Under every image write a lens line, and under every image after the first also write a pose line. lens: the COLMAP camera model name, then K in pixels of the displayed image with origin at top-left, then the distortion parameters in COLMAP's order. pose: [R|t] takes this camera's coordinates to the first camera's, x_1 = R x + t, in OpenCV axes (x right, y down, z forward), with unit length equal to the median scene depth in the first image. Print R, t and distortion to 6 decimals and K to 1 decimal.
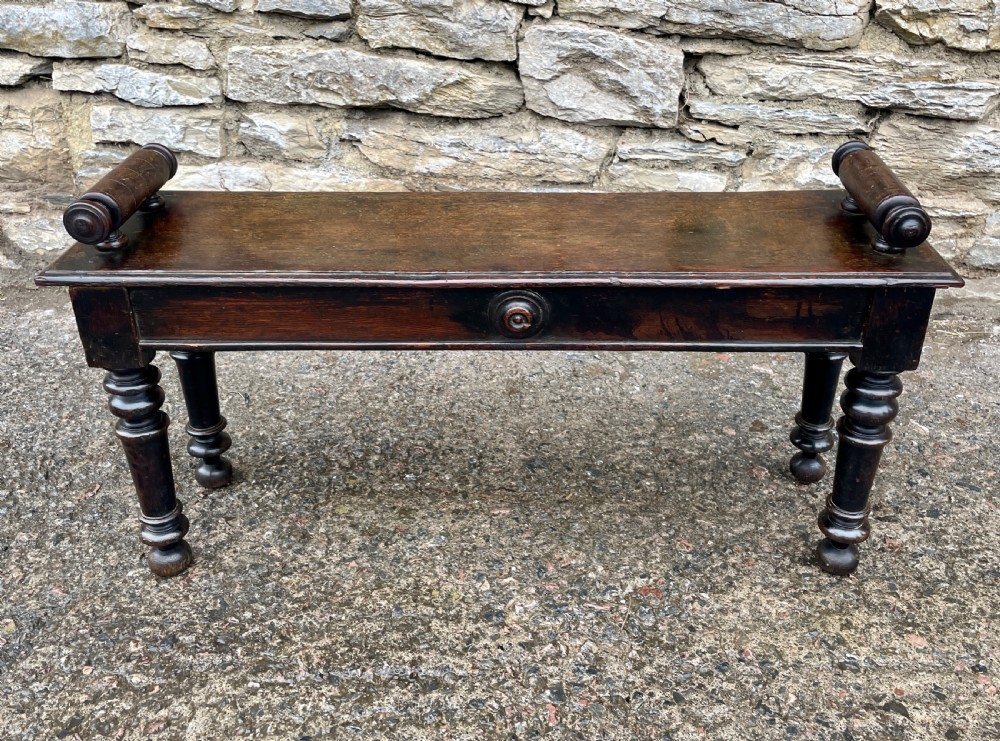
lens RADIAL K [[949.0, 0, 512.4], [0, 949.0, 307.7], [0, 0, 1]] dist [0.028577, 0.000000]
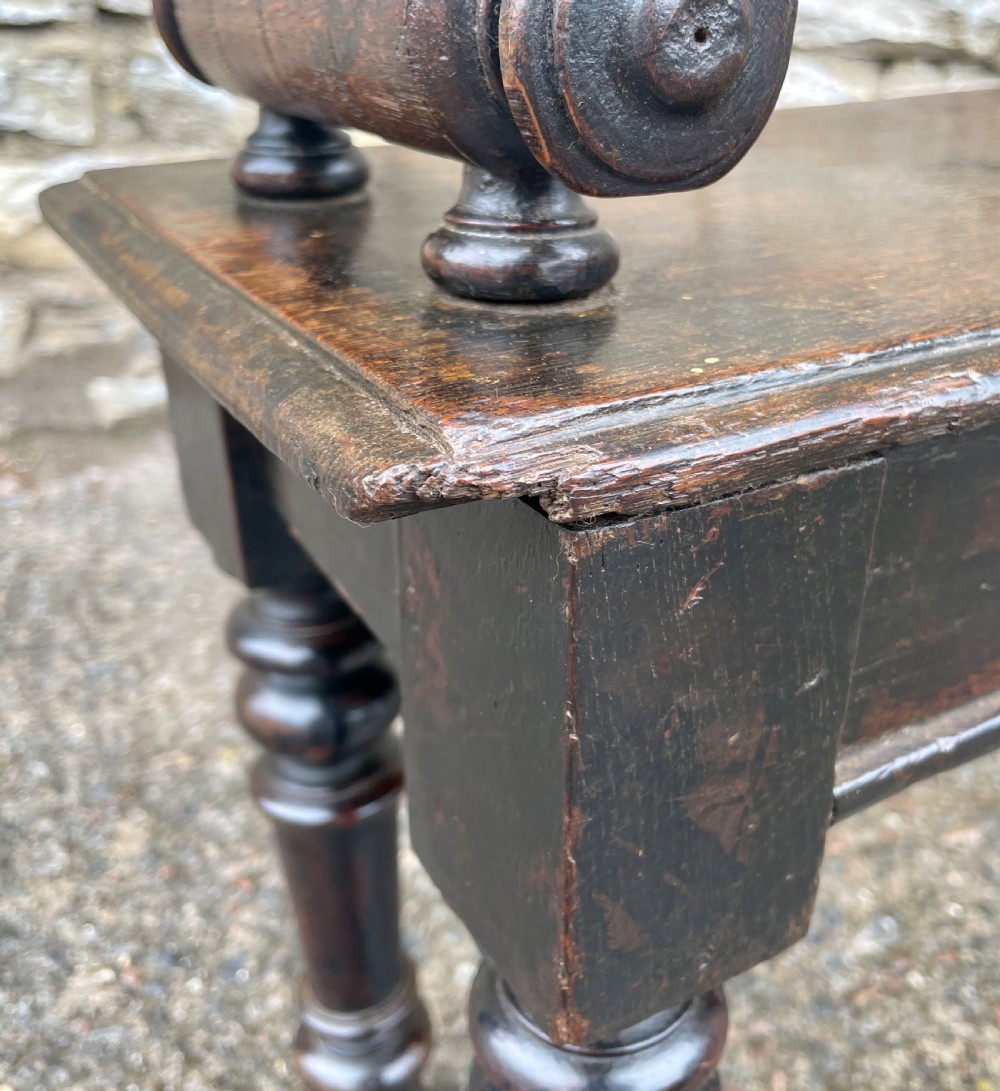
lens RADIAL K [[1156.0, 0, 516.1], [0, 1156.0, 538.6], [0, 0, 1]] dist [0.001893, 0.000000]
pose [[0.979937, -0.081763, 0.181763, -0.241665], [0.072726, 0.995787, 0.055849, 0.025962], [-0.185564, -0.041510, 0.981755, 0.418349]]
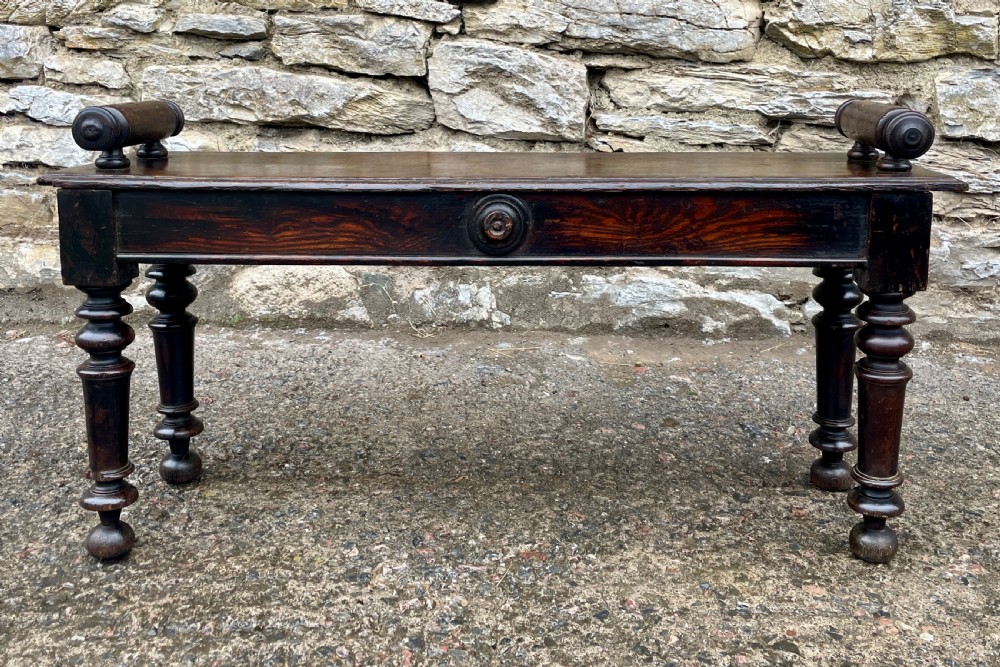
lens RADIAL K [[1026.5, 0, 511.4], [0, 1026.5, 193.4], [0, 0, 1]] dist [0.032500, 0.000000]
pose [[0.999785, -0.003225, 0.020475, 0.075346], [0.008625, 0.962971, -0.269465, 0.166035], [-0.018848, 0.269584, 0.962792, -0.036459]]
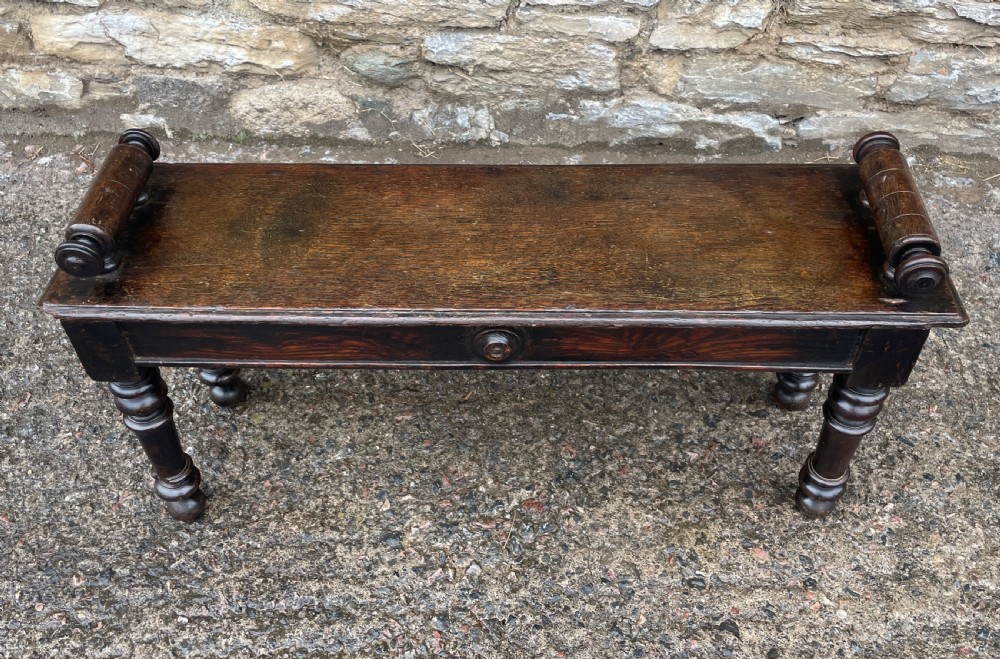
lens RADIAL K [[946.1, 0, 497.2], [0, 946.1, 266.4], [0, 0, 1]] dist [0.027607, 0.000000]
pose [[0.999401, -0.034163, -0.005529, 0.085621], [0.033910, 0.934750, 0.353683, -0.260182], [-0.006915, -0.353659, 0.935349, 0.041496]]
